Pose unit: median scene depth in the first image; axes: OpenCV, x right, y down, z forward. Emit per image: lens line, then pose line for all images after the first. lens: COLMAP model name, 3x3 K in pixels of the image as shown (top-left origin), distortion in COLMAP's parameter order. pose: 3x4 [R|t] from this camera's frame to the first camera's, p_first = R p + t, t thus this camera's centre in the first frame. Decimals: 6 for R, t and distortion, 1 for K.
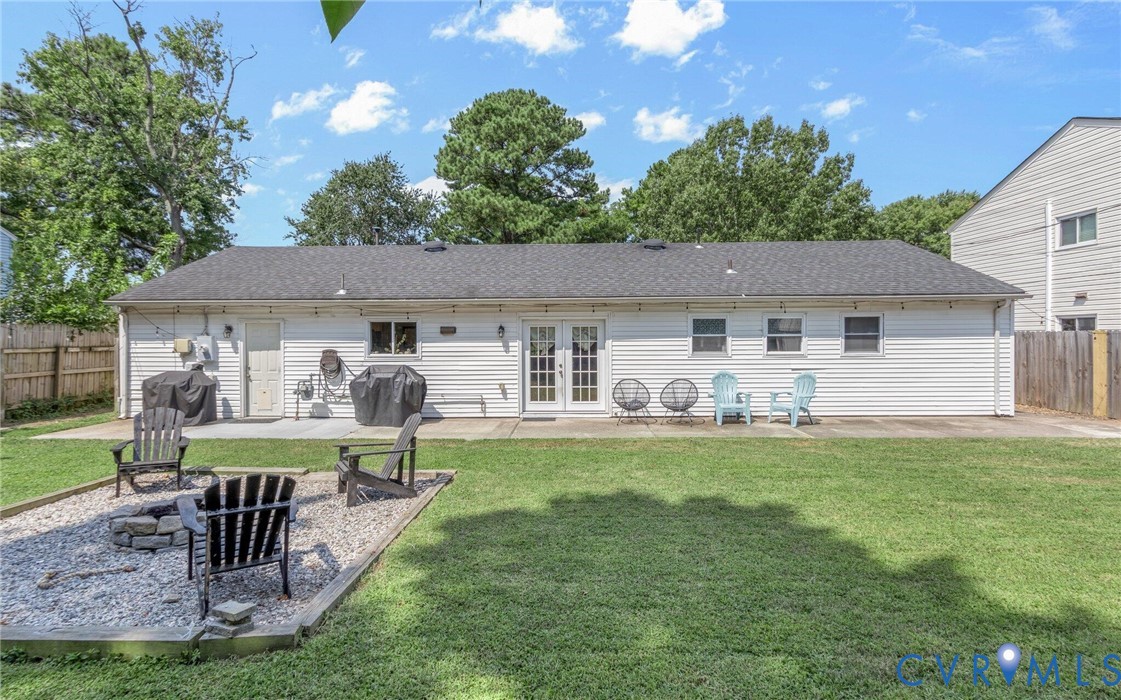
lens RADIAL K [[524.4, 0, 564.3], [0, 524.4, 350.5], [0, 0, 1]] dist [0.003713, -0.000093]
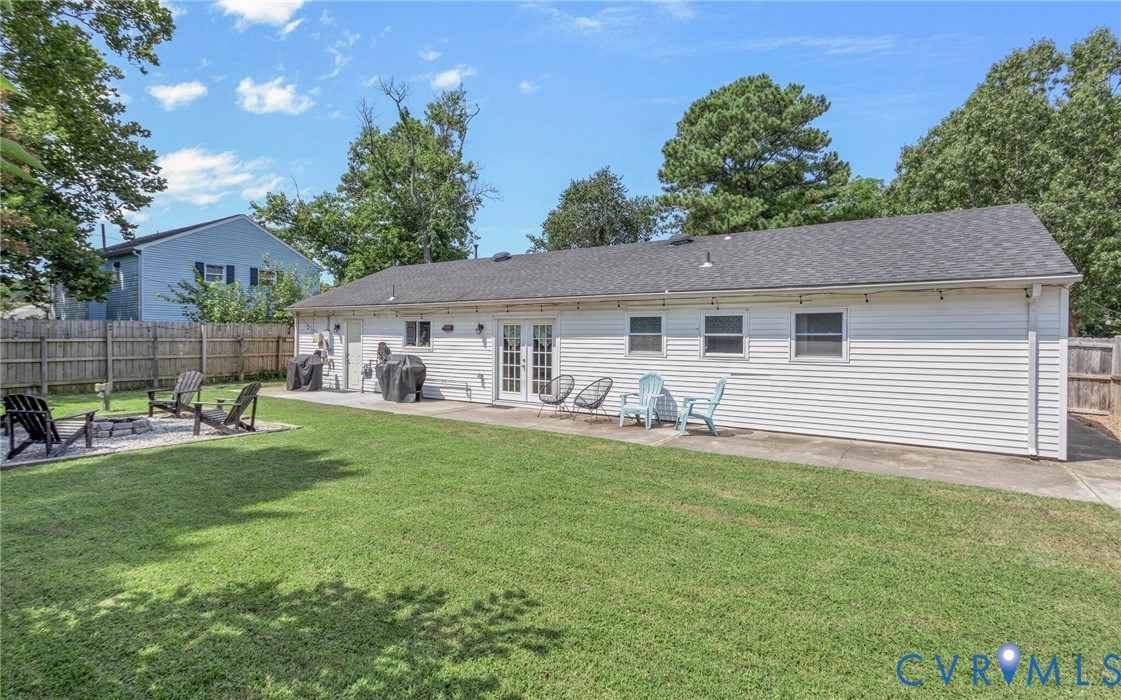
lens RADIAL K [[524.4, 0, 564.3], [0, 524.4, 350.5], [0, 0, 1]] dist [0.003713, -0.000093]
pose [[0.849815, 0.025842, -0.526448, 0.646044], [-0.026978, 0.999621, 0.005521, -0.000290], [0.526391, 0.009511, 0.850190, 0.106319]]
